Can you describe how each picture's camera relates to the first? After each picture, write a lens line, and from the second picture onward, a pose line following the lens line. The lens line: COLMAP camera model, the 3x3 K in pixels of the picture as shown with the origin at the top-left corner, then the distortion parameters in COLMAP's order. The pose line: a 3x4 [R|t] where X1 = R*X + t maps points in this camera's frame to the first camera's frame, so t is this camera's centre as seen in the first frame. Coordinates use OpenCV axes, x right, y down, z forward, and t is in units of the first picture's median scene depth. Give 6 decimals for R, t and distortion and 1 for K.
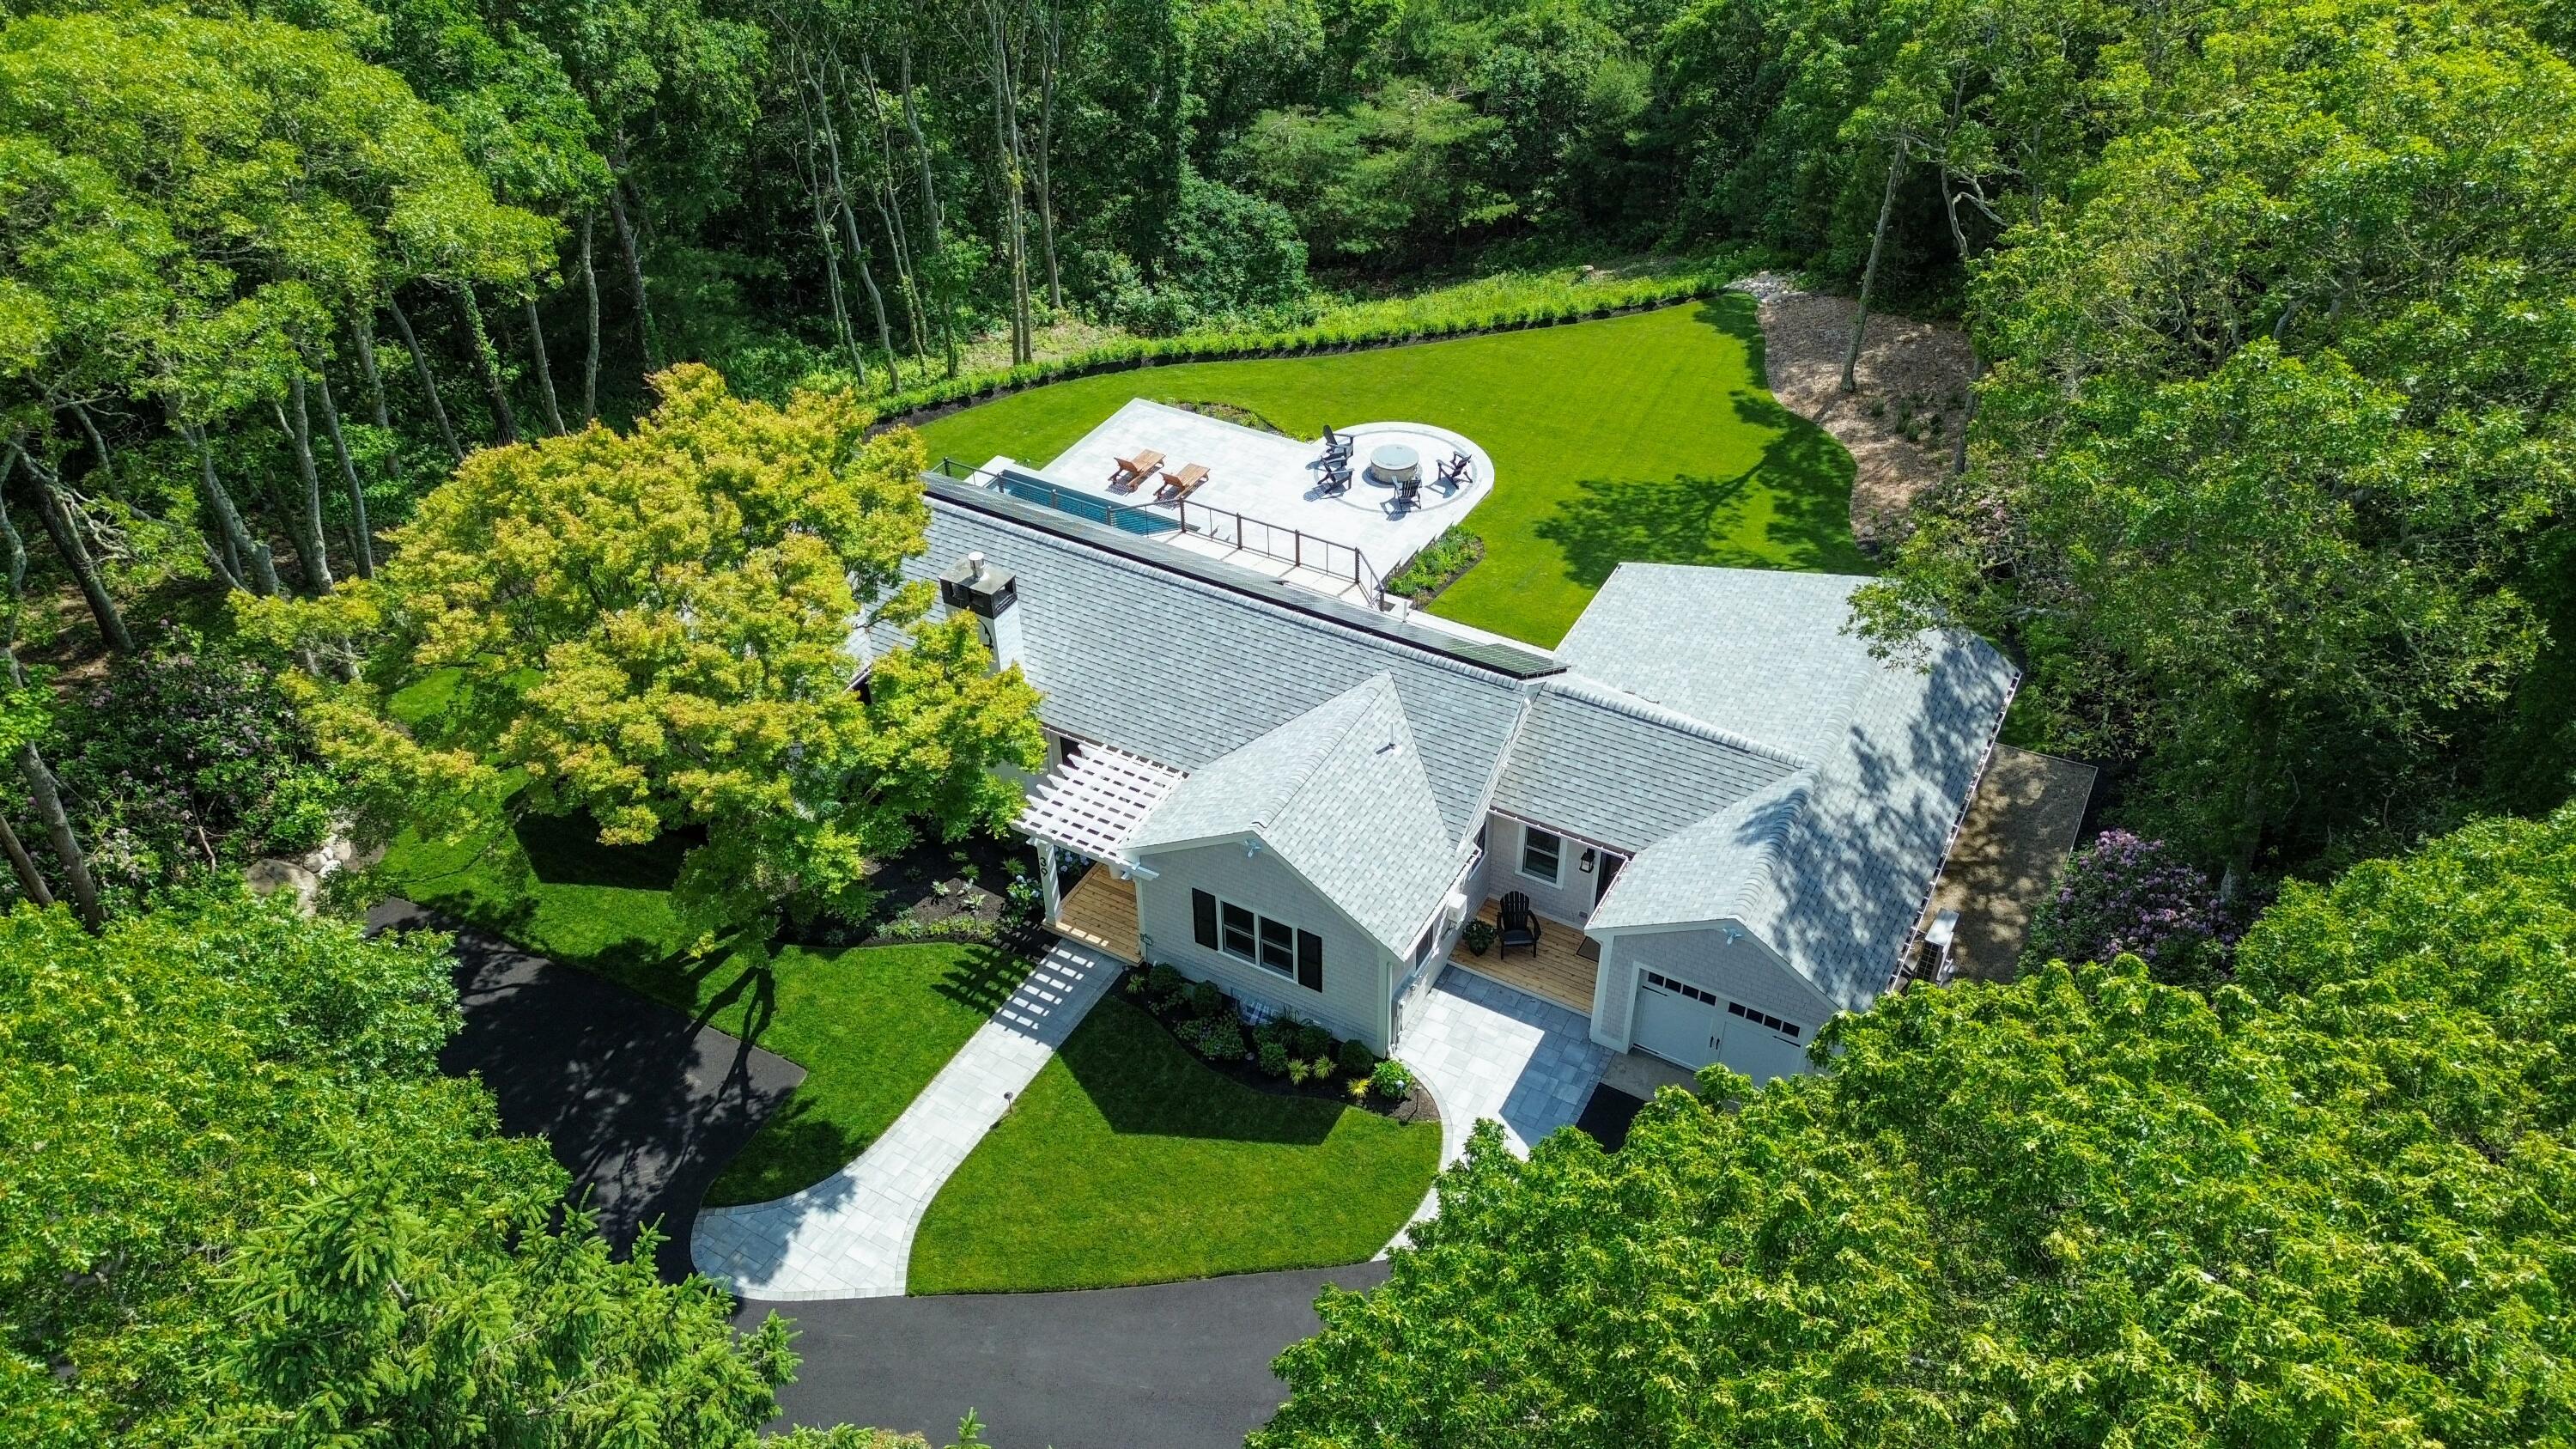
lens RADIAL K [[1801.6, 0, 1299.3], [0, 1801.6, 714.0], [0, 0, 1]] dist [0.085349, -0.106255]
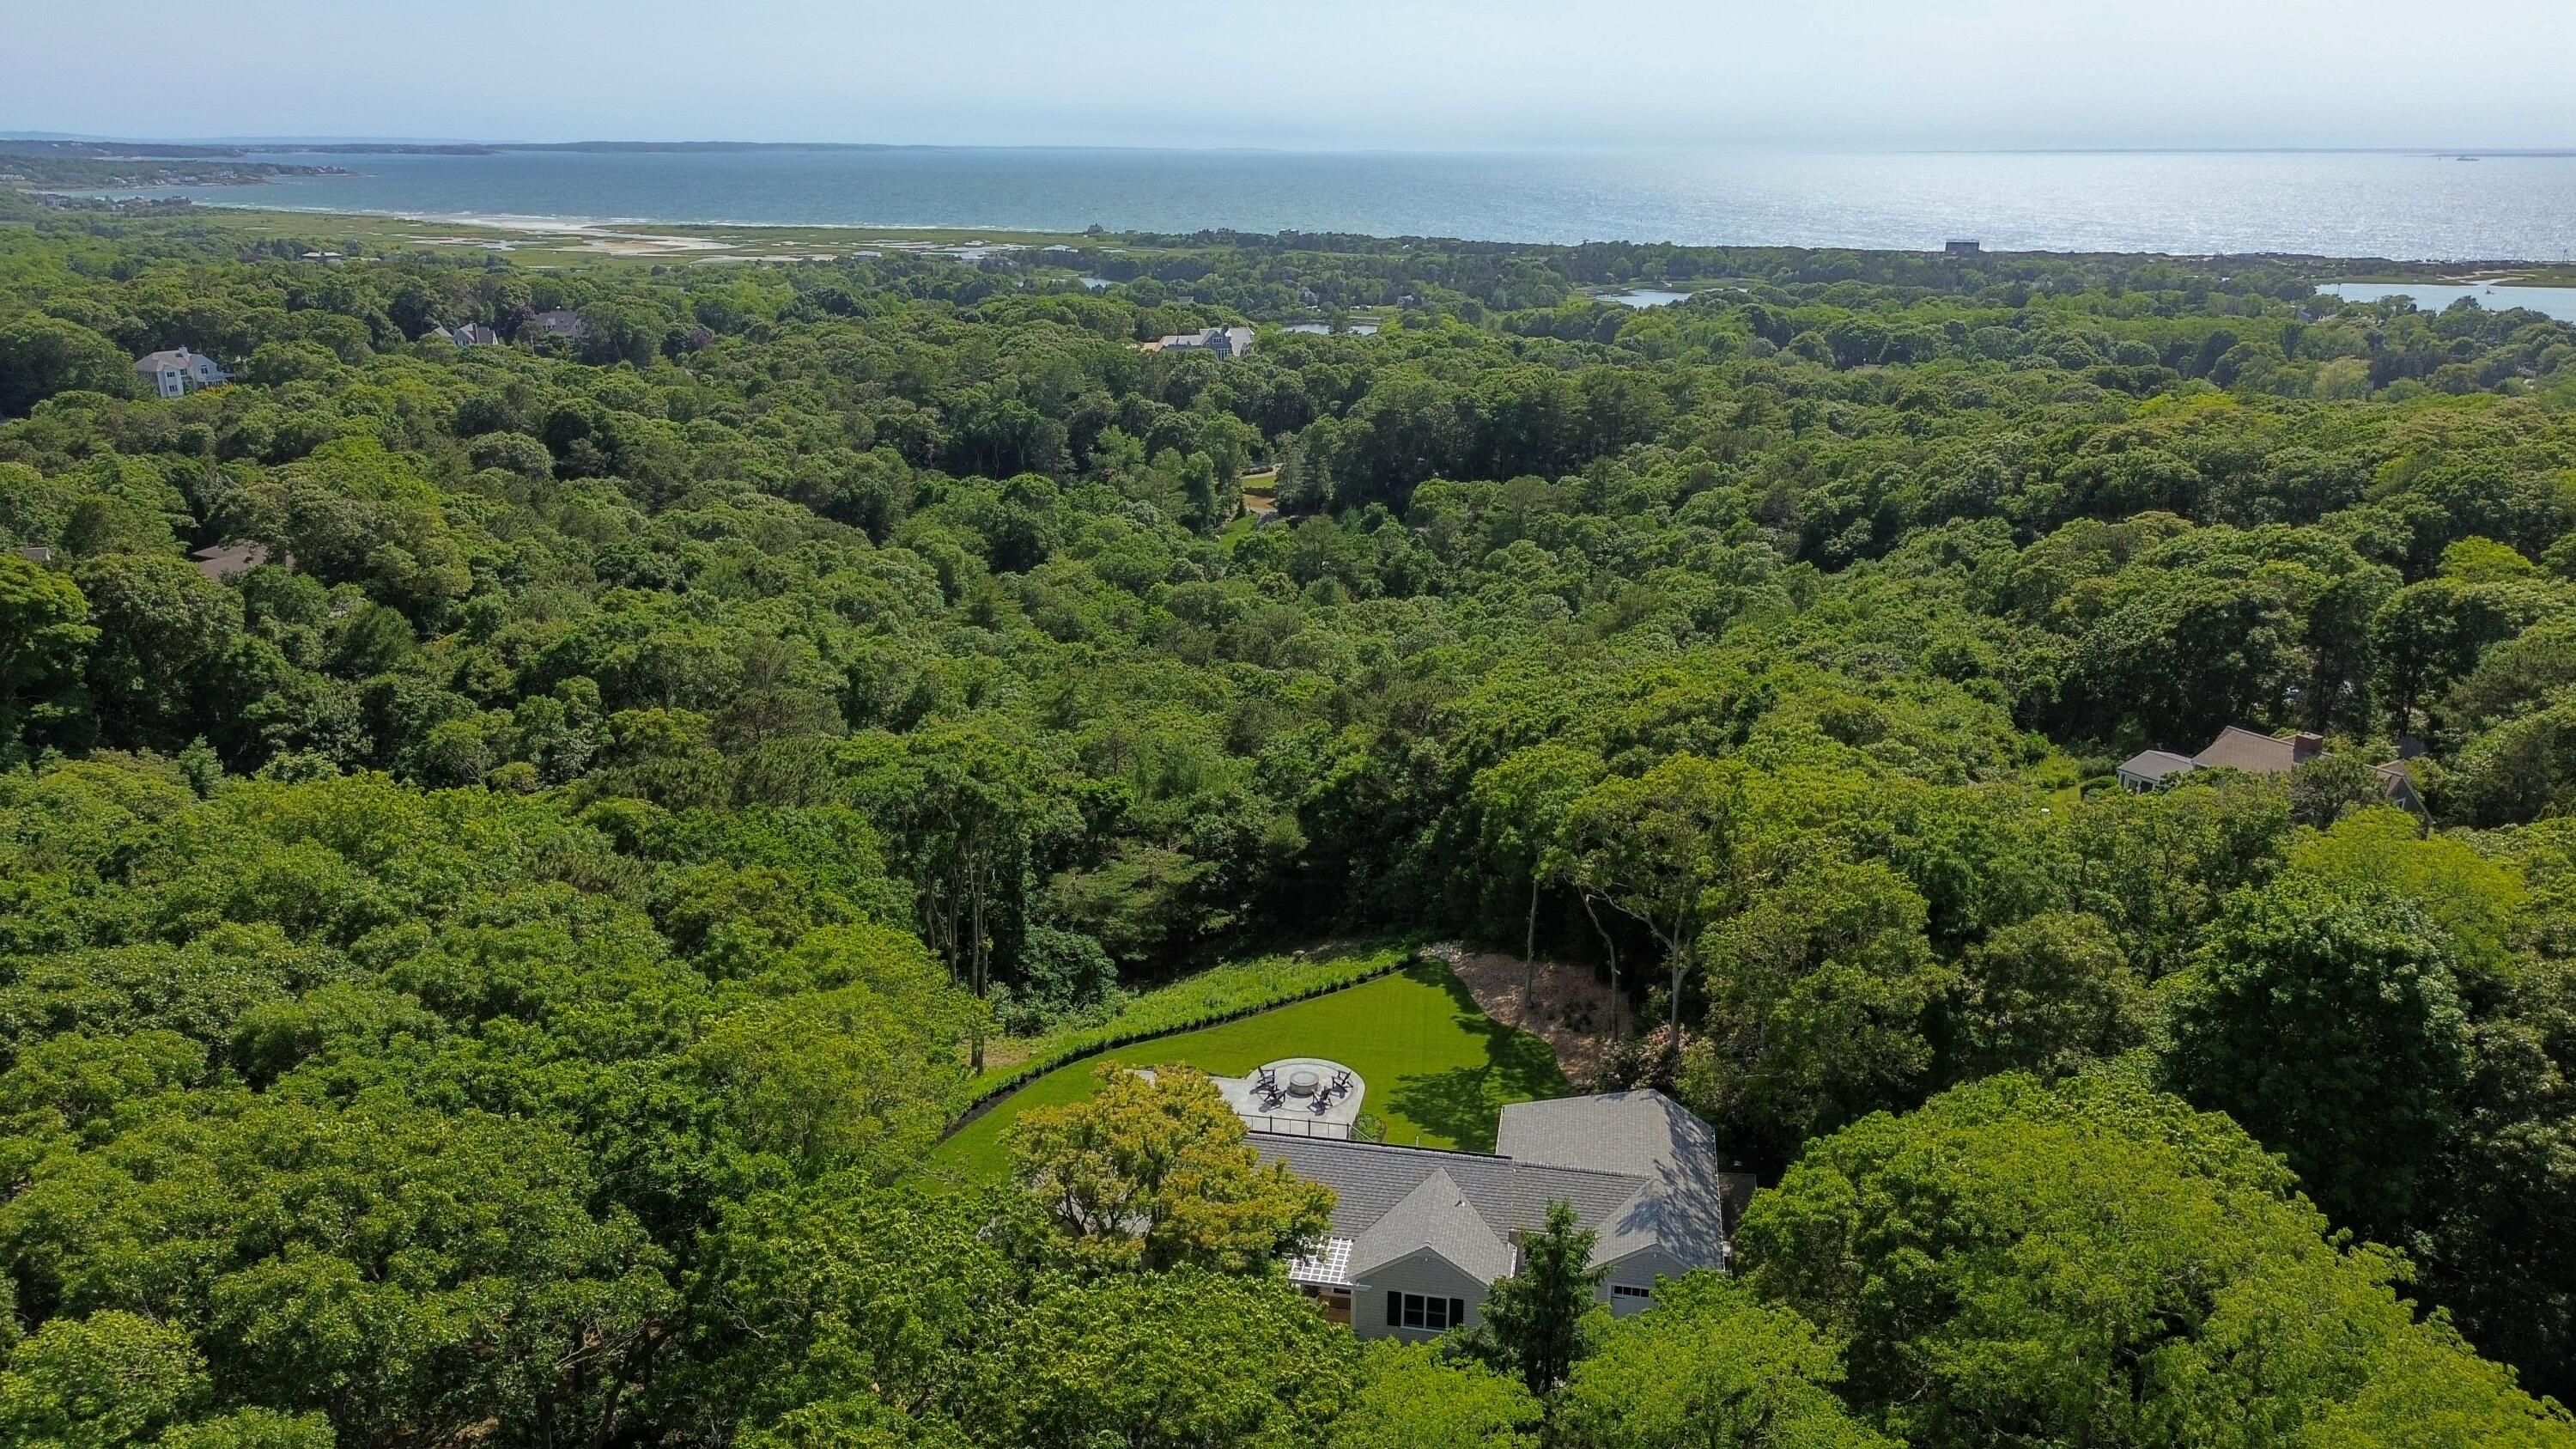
lens RADIAL K [[1801.6, 0, 1299.3], [0, 1801.6, 714.0], [0, 0, 1]] dist [0.085349, -0.106255]
pose [[0.945610, -0.077879, 0.315843, -0.304920], [0.186899, 0.924741, -0.331546, 0.064867], [-0.266252, 0.372544, 0.889000, -0.397626]]
